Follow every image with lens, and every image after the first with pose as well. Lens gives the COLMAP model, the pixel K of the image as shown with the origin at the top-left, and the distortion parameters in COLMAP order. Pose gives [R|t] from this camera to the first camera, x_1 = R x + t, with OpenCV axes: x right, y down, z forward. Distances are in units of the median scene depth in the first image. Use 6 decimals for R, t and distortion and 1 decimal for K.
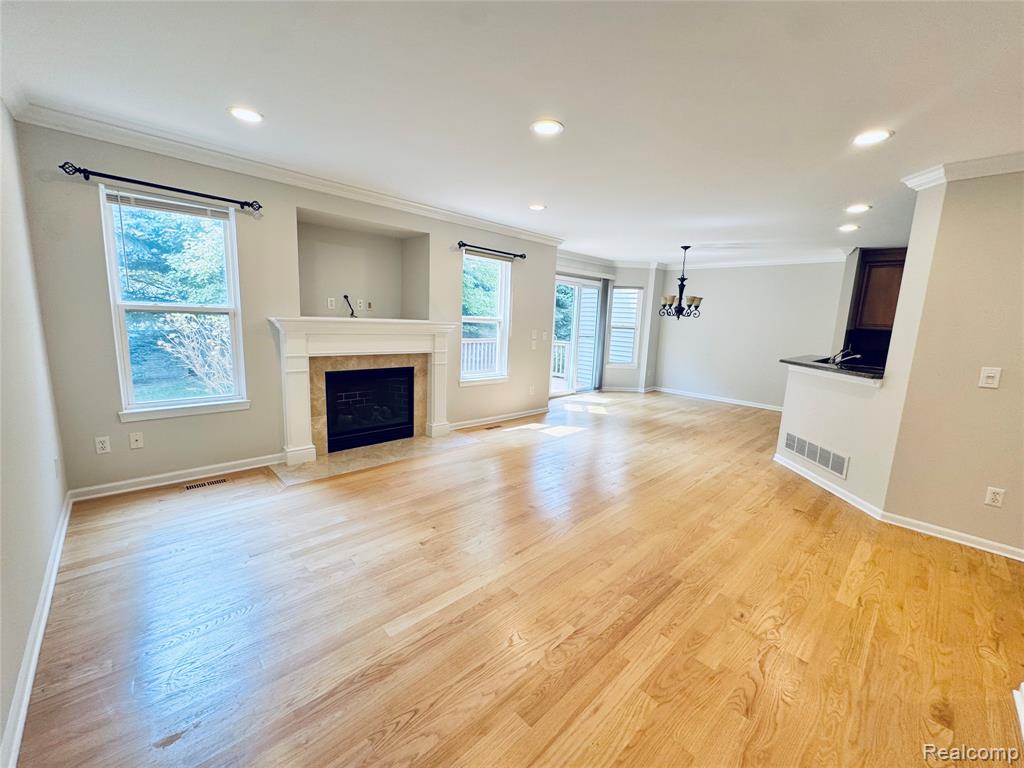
lens RADIAL K [[407.5, 0, 513.3], [0, 407.5, 382.6], [0, 0, 1]] dist [-0.001046, -0.000001]
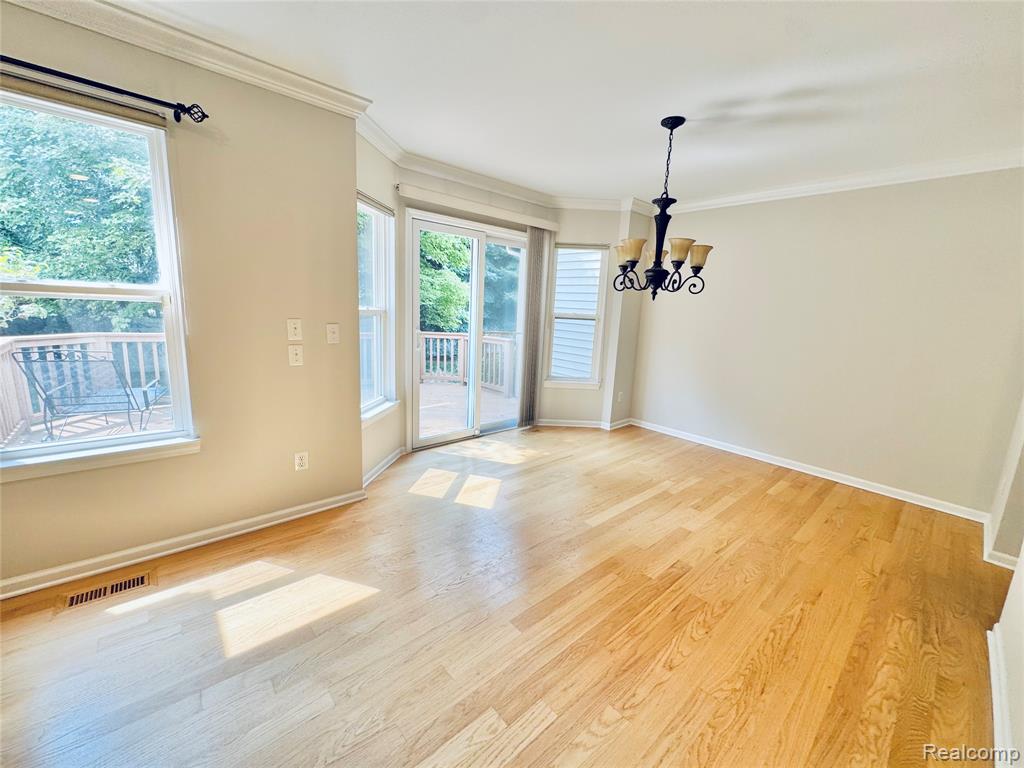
lens RADIAL K [[407.5, 0, 511.6], [0, 407.5, 382.5], [0, 0, 1]] dist [-0.001046, -0.000001]
pose [[0.999189, 0.014252, -0.037667, 0.254631], [-0.013346, 0.999618, 0.024204, -0.069744], [0.037998, -0.023682, 0.998997, 0.524998]]
